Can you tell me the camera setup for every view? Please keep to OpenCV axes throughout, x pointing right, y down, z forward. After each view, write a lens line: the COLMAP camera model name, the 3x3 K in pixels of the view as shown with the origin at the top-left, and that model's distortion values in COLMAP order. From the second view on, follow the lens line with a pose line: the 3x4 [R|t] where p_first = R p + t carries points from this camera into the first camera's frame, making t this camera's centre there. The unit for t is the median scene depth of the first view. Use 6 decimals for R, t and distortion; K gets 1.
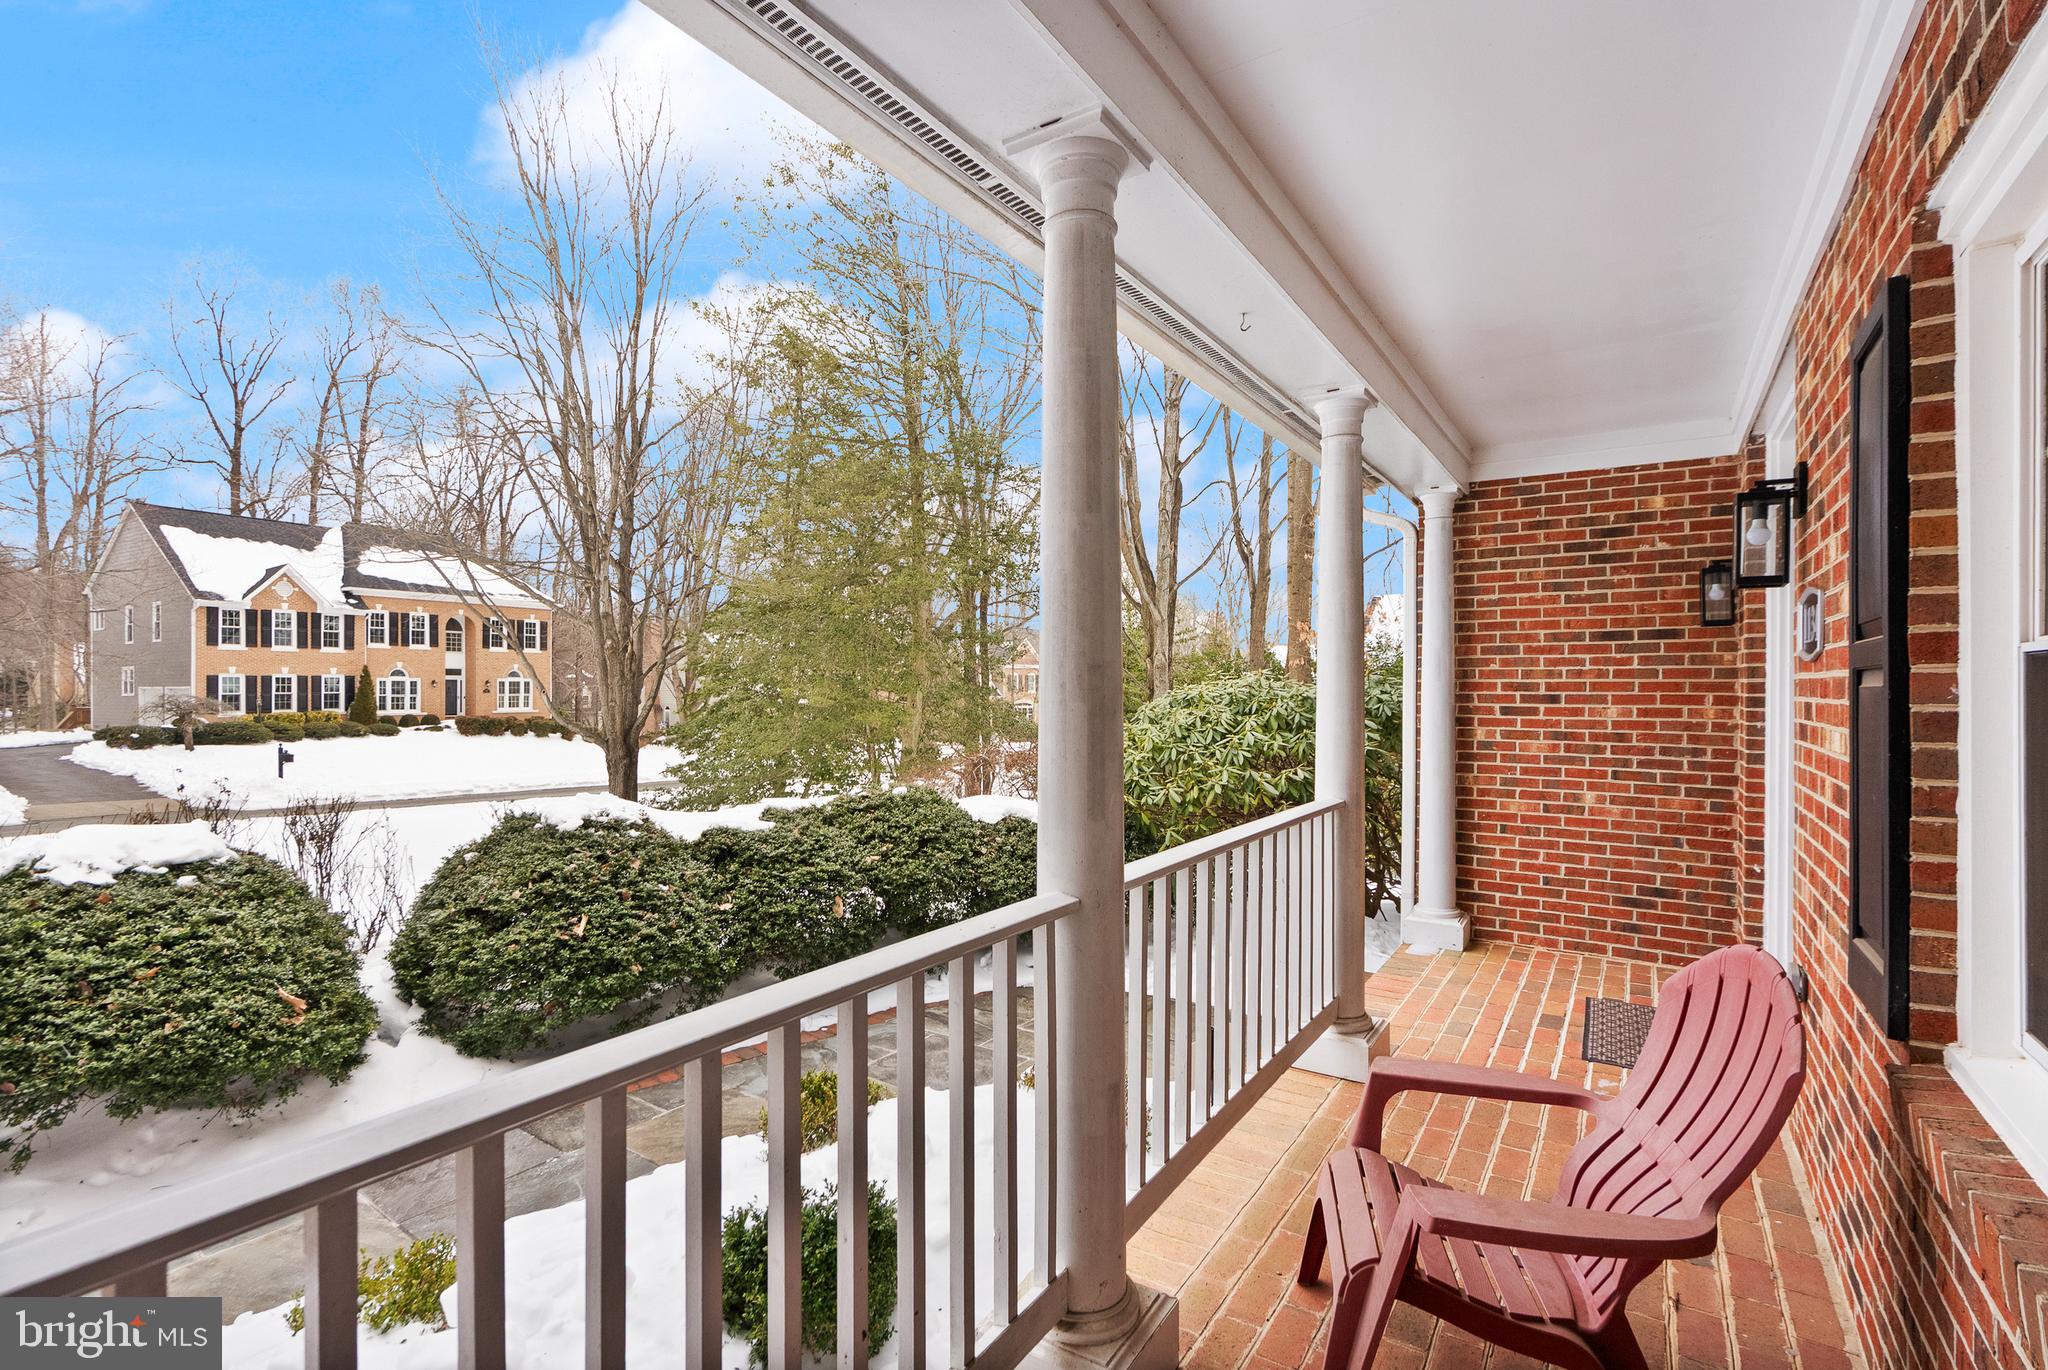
lens RADIAL K [[966.3, 0, 1021.4], [0, 966.3, 690.2], [0, 0, 1]] dist [-0.006258, 0.002639]
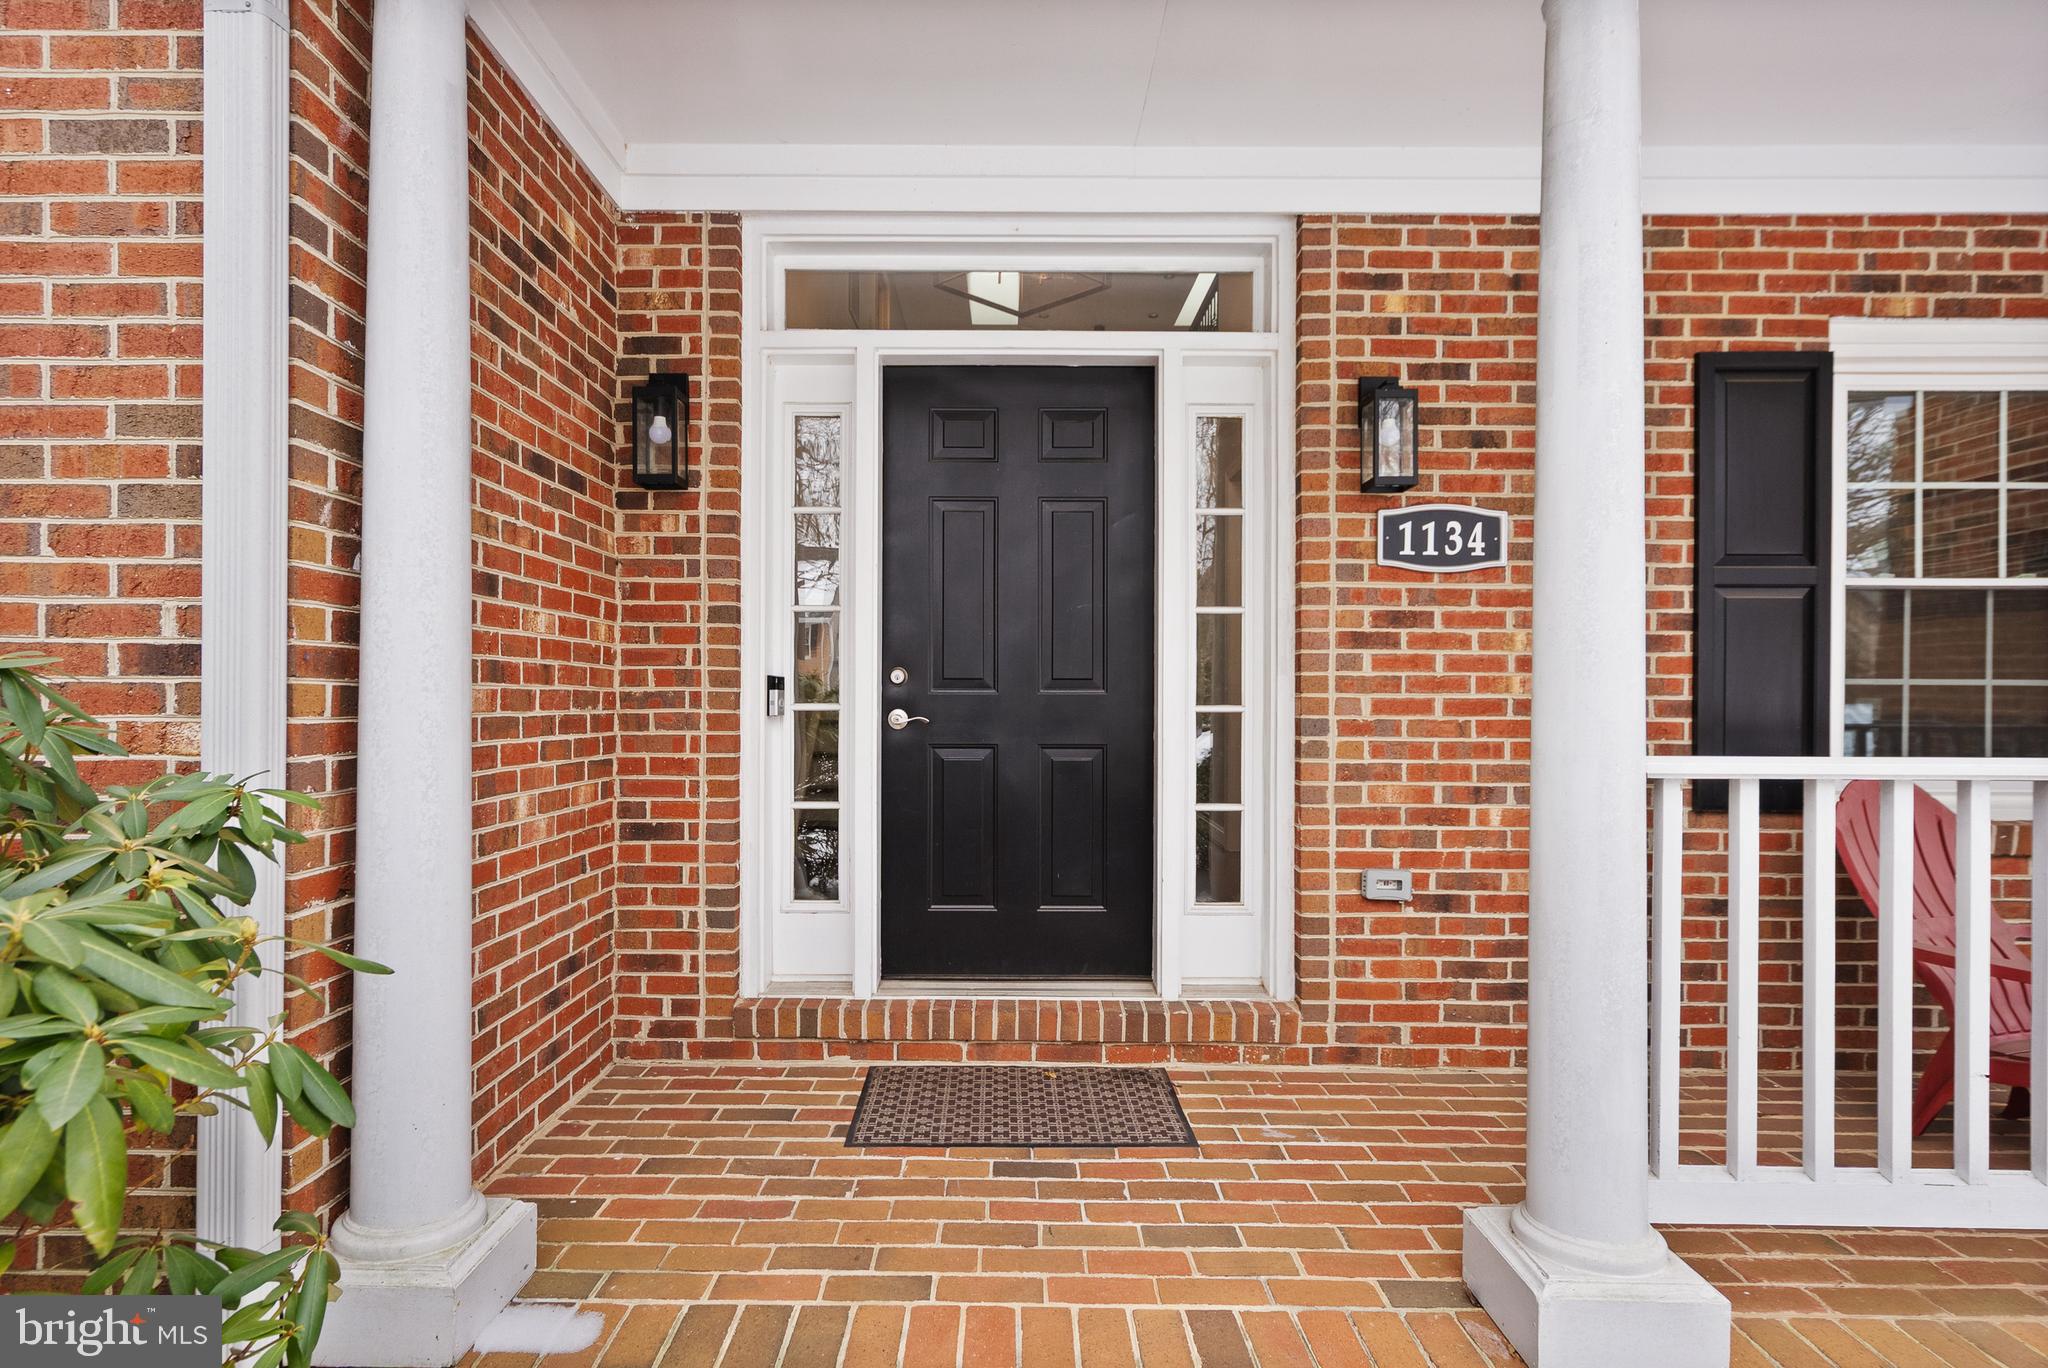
lens RADIAL K [[1037.7, 0, 1044.0], [0, 1037.7, 698.1], [0, 0, 1]] dist [0.011525, 0.000392]
pose [[-0.544601, -0.008354, 0.838653, 0.036329], [-0.007964, 0.999957, 0.004789, 0.055645], [-0.838657, -0.004071, -0.544645, 1.050294]]
